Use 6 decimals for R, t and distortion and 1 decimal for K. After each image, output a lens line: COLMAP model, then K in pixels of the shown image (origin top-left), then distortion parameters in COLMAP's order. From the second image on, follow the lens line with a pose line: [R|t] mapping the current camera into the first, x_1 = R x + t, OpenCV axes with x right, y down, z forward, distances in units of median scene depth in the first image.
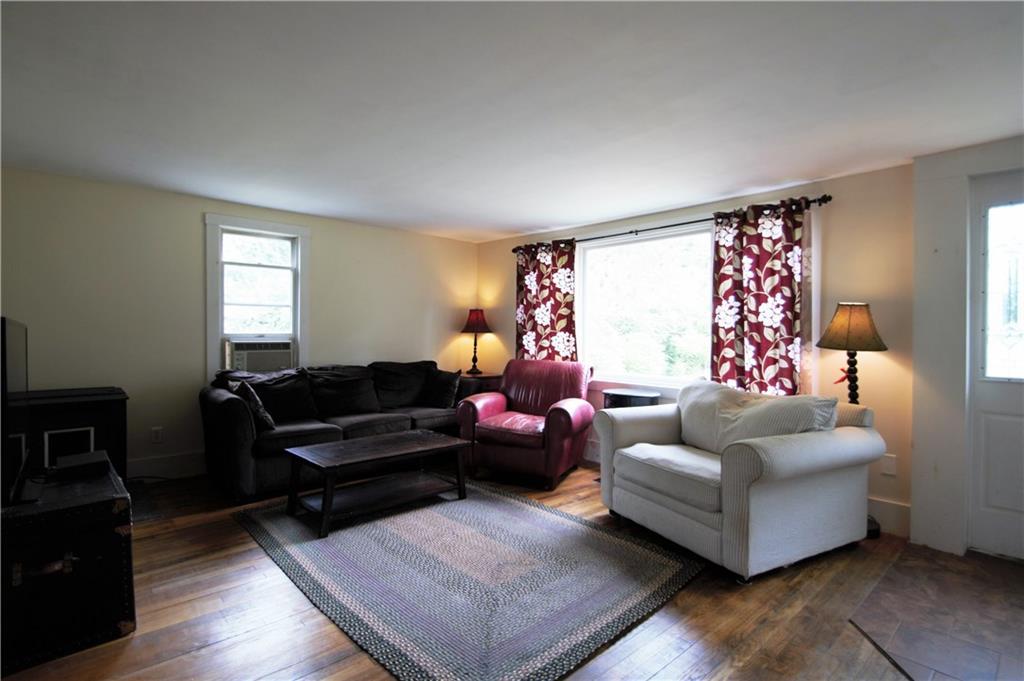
lens RADIAL K [[505.7, 0, 513.7], [0, 505.7, 335.5], [0, 0, 1]] dist [-0.000775, -0.001985]
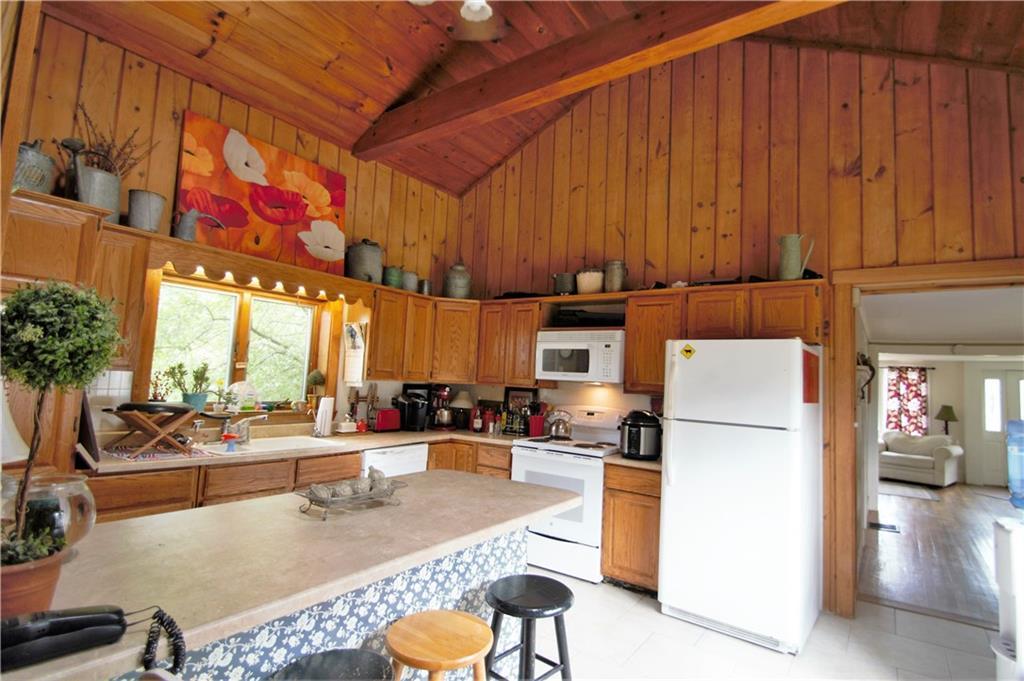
lens RADIAL K [[505.7, 0, 518.6], [0, 505.7, 339.7], [0, 0, 1]] dist [-0.000775, -0.001985]
pose [[0.980185, 0.055868, 0.190042, -2.123969], [-0.041751, 0.996118, -0.077496, -0.098757], [-0.193633, 0.068027, 0.978713, -1.298417]]
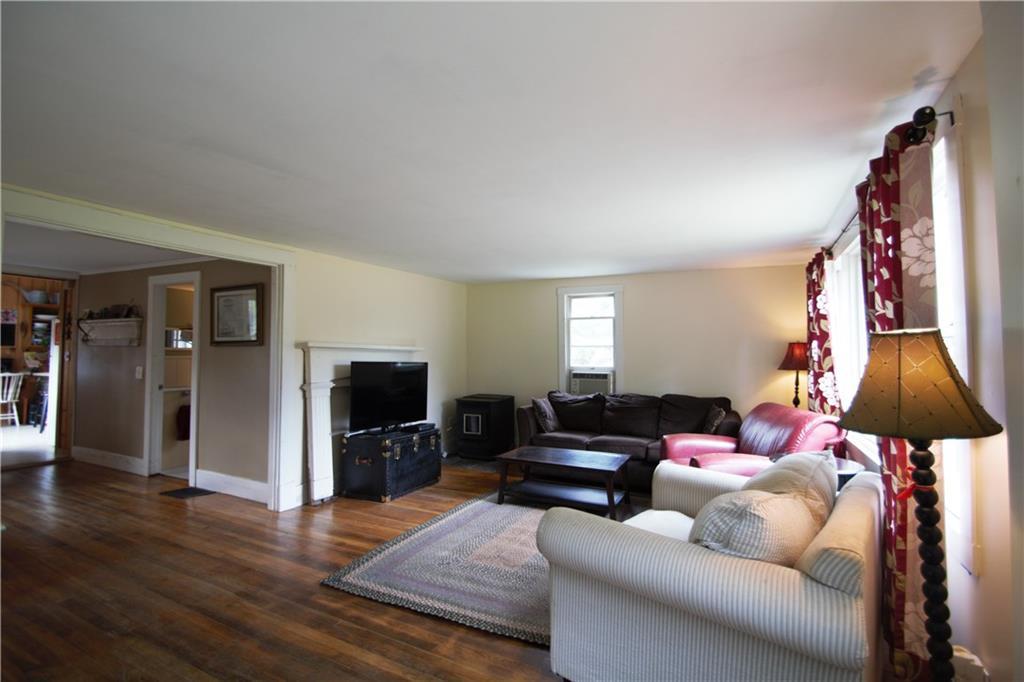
lens RADIAL K [[465.8, 0, 513.1], [0, 465.8, 336.5], [0, 0, 1]] dist [-0.001311, -0.000636]
pose [[0.369928, -0.041464, -0.928135, 0.809379], [-0.012982, 0.998675, -0.049790, -0.027348], [0.928970, 0.030468, 0.368900, 0.432684]]
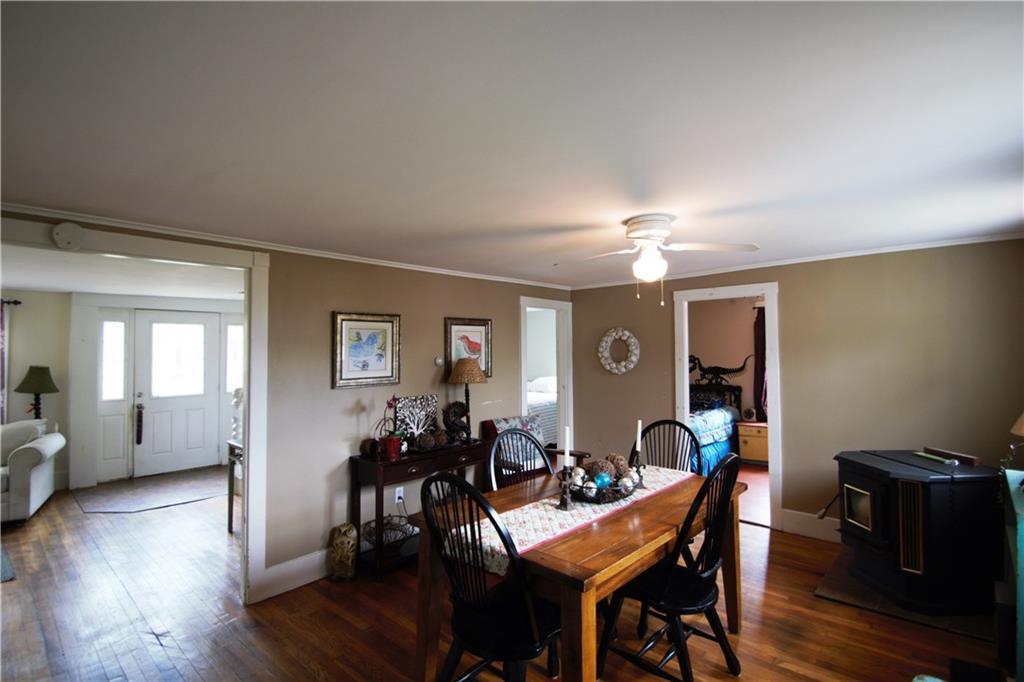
lens RADIAL K [[505.7, 0, 517.3], [0, 505.7, 341.6], [0, 0, 1]] dist [-0.000775, -0.001985]
pose [[-0.074763, 0.014428, 0.997097, -1.078285], [0.002898, 0.999894, -0.014252, -0.105892], [-0.997197, 0.001824, -0.074797, -0.483701]]
